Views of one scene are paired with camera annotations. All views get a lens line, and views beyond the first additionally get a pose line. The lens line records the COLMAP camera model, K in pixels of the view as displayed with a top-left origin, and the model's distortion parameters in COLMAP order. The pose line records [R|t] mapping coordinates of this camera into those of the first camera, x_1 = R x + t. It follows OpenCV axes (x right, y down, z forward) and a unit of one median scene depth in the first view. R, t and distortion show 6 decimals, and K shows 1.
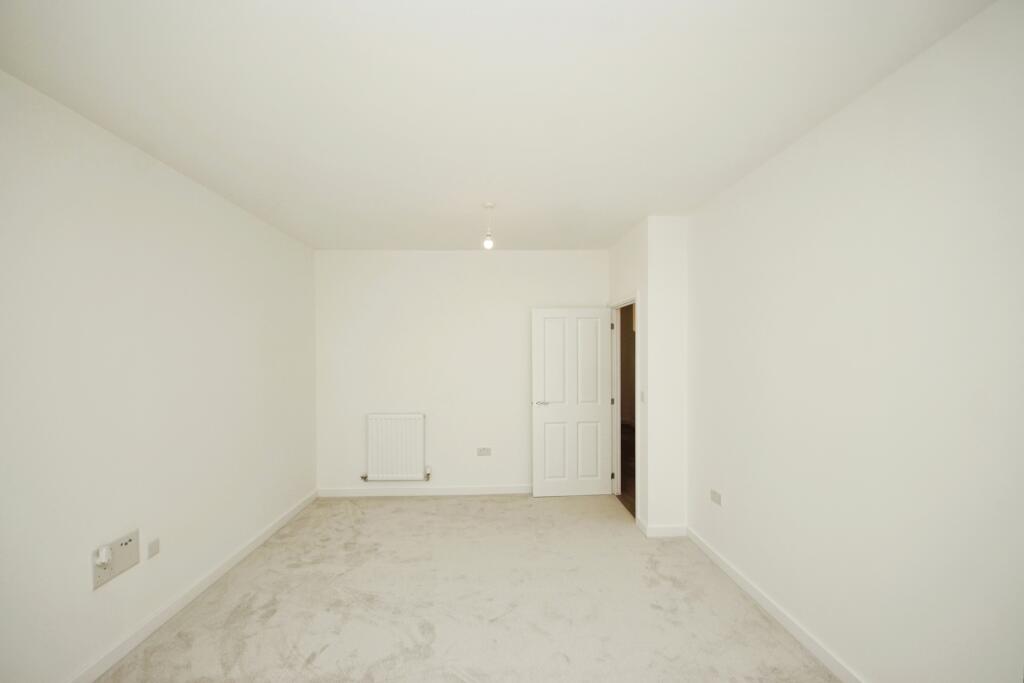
lens RADIAL K [[429.4, 0, 512.0], [0, 429.4, 341.5], [0, 0, 1]] dist [0.000268, 0.000344]
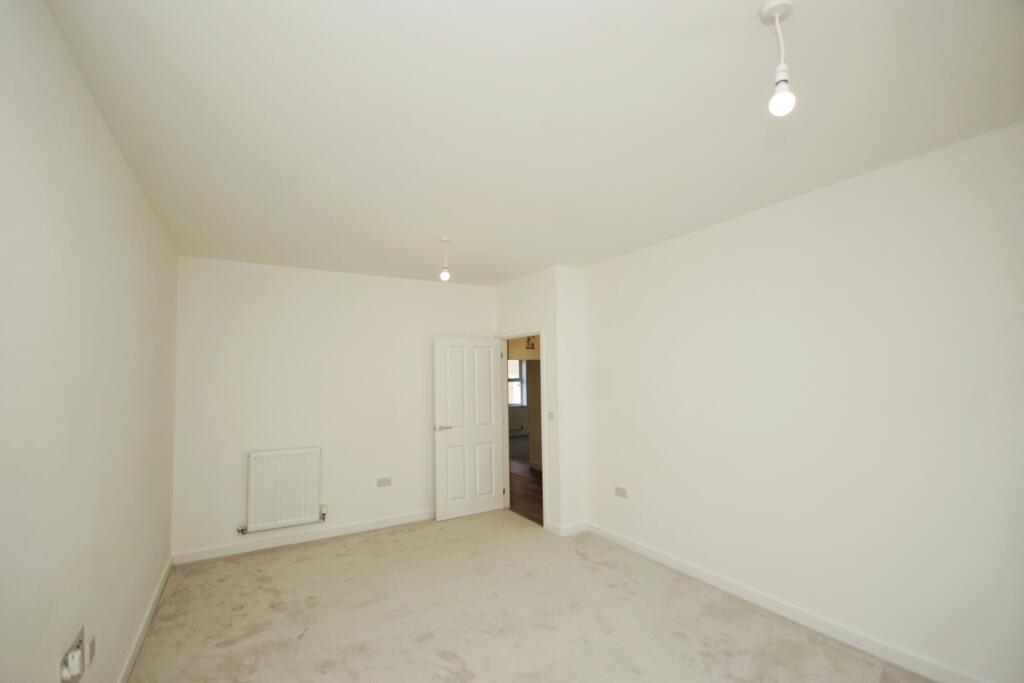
lens RADIAL K [[418.9, 0, 512.0], [0, 418.9, 341.5], [0, 0, 1]] dist [0.007936, -0.000252]
pose [[0.895067, 0.033704, 0.444656, -0.253179], [-0.004816, 0.997812, -0.065938, 0.001193], [-0.445906, 0.056877, 0.893271, 0.008446]]
